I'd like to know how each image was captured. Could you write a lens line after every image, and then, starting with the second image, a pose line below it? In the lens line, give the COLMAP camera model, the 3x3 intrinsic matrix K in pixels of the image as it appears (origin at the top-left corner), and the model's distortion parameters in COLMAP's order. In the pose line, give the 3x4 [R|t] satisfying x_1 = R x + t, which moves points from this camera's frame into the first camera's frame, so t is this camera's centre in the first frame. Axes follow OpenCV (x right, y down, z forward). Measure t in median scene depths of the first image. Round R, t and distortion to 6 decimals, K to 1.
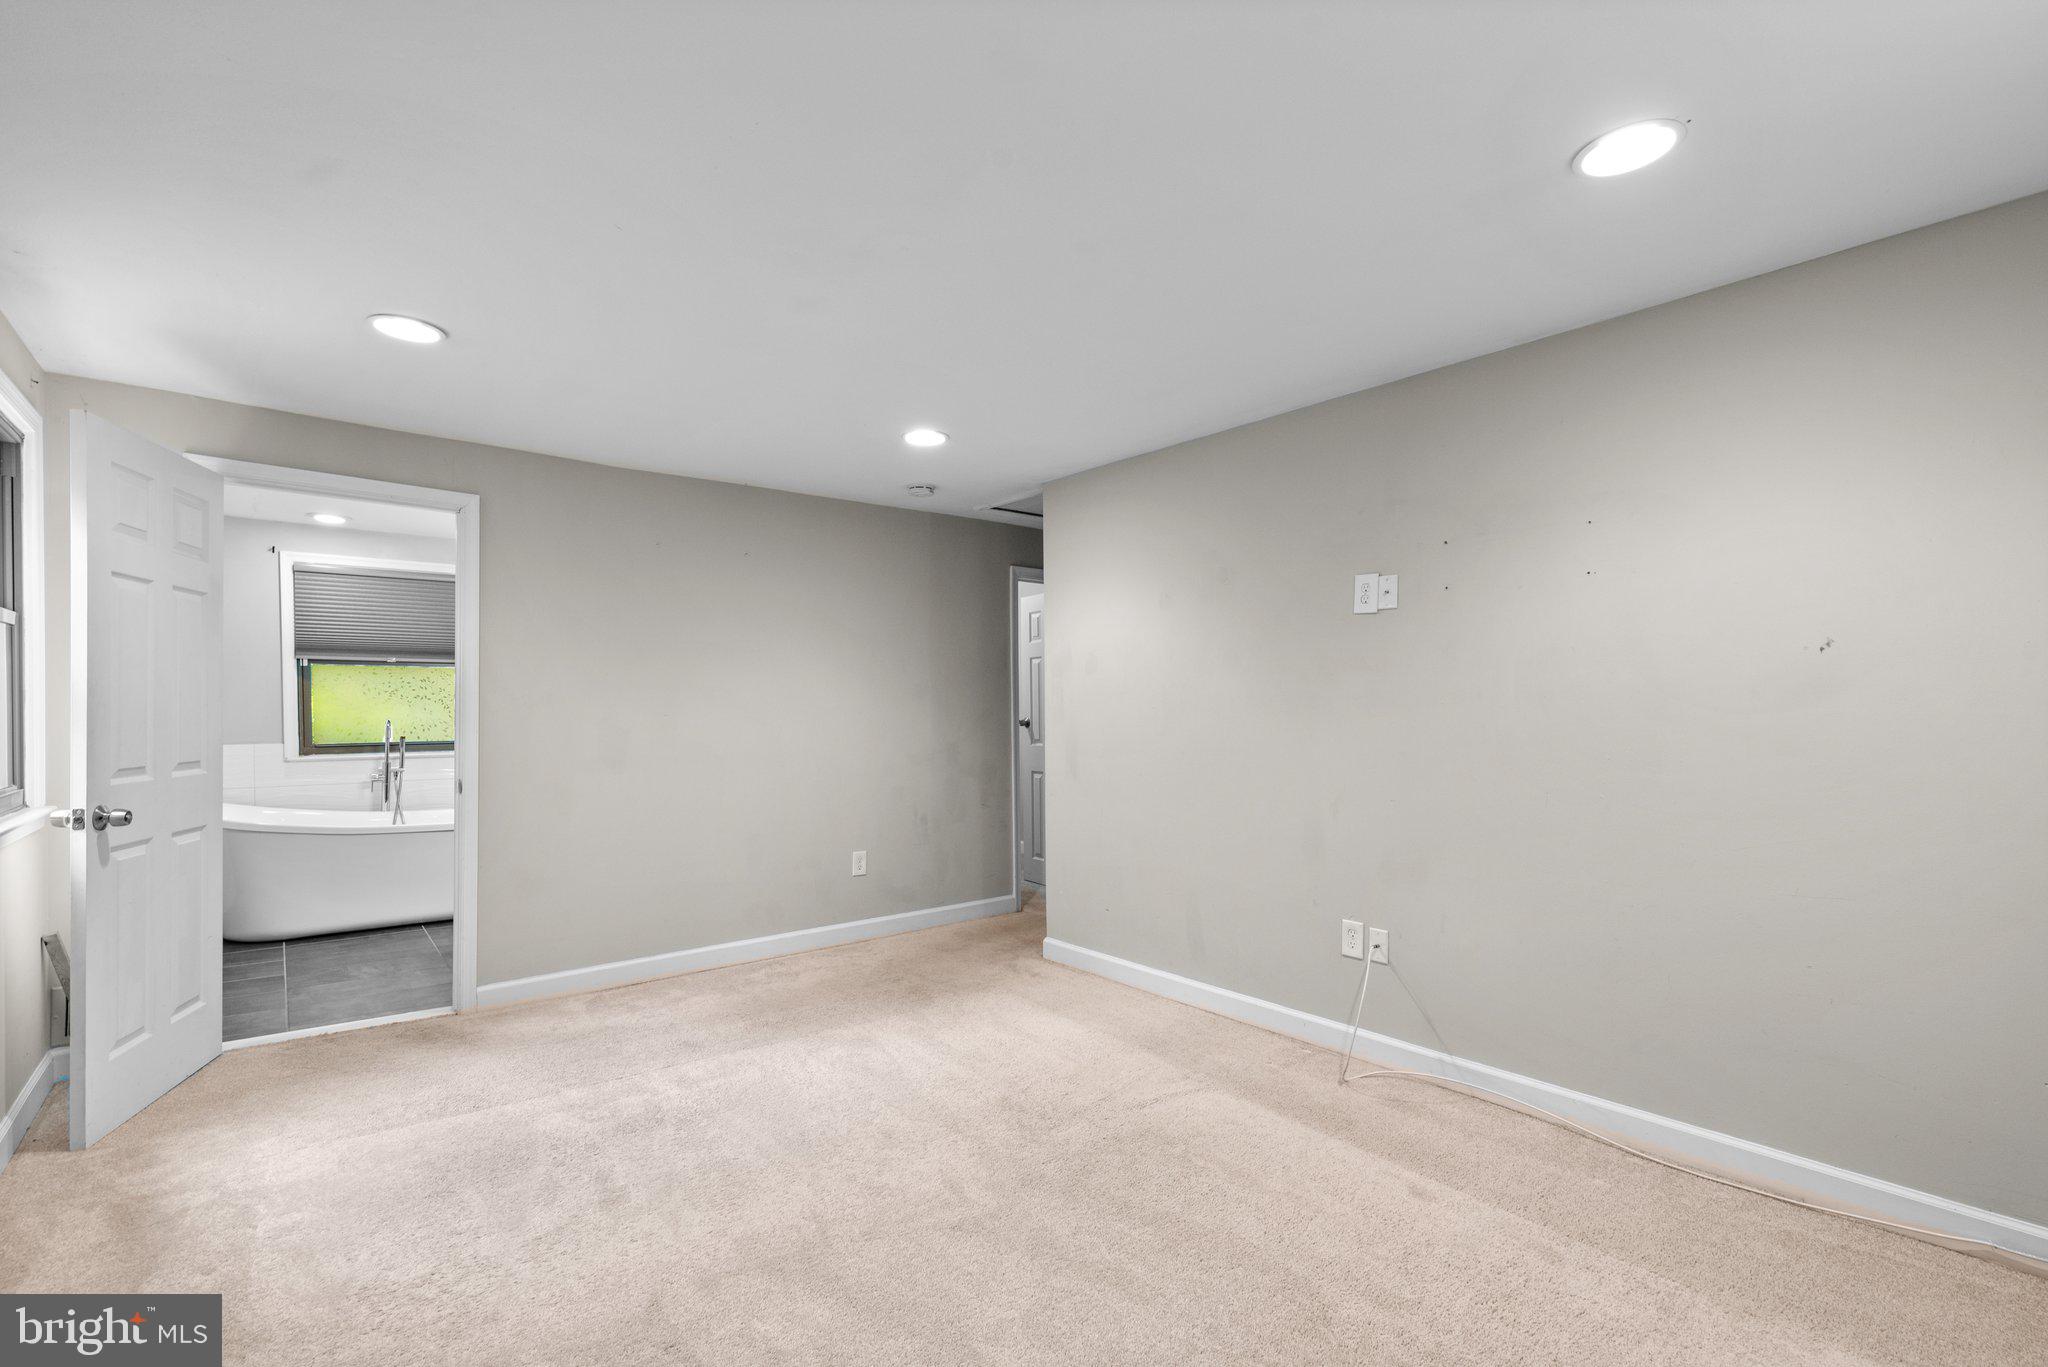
lens RADIAL K [[914.4, 0, 1013.4], [0, 914.4, 705.0], [0, 0, 1]] dist [0.002516, -0.000546]
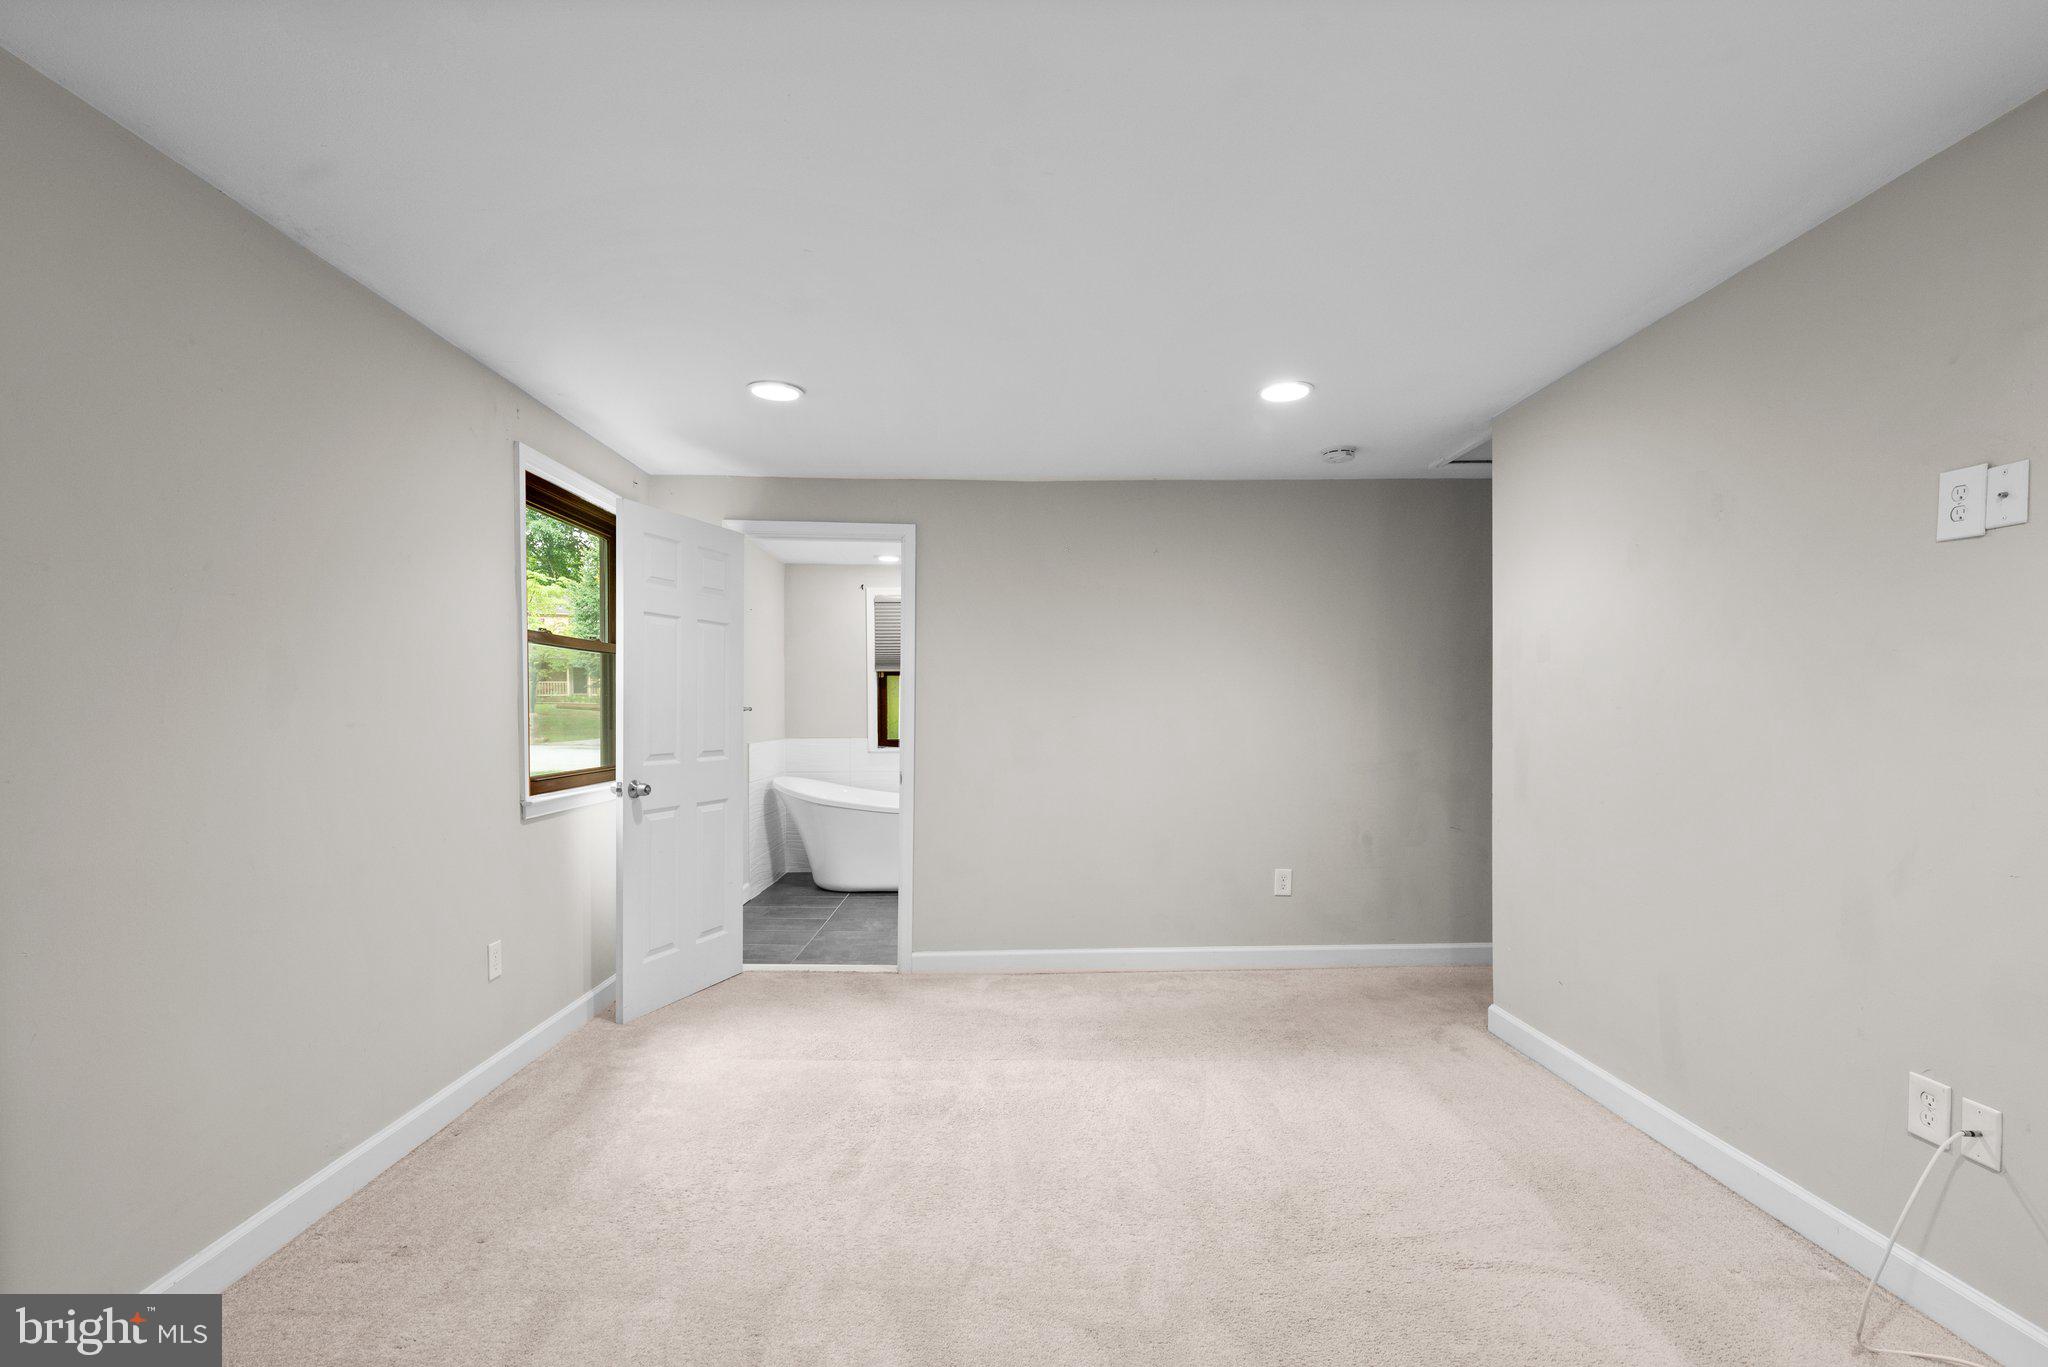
lens RADIAL K [[914.4, 0, 1025.2], [0, 914.4, 710.2], [0, 0, 1]] dist [0.002516, -0.000546]
pose [[0.799830, -0.002149, -0.600222, 0.220100], [0.004082, 0.999990, 0.001858, 0.002051], [0.600212, -0.003936, 0.799831, 0.168907]]
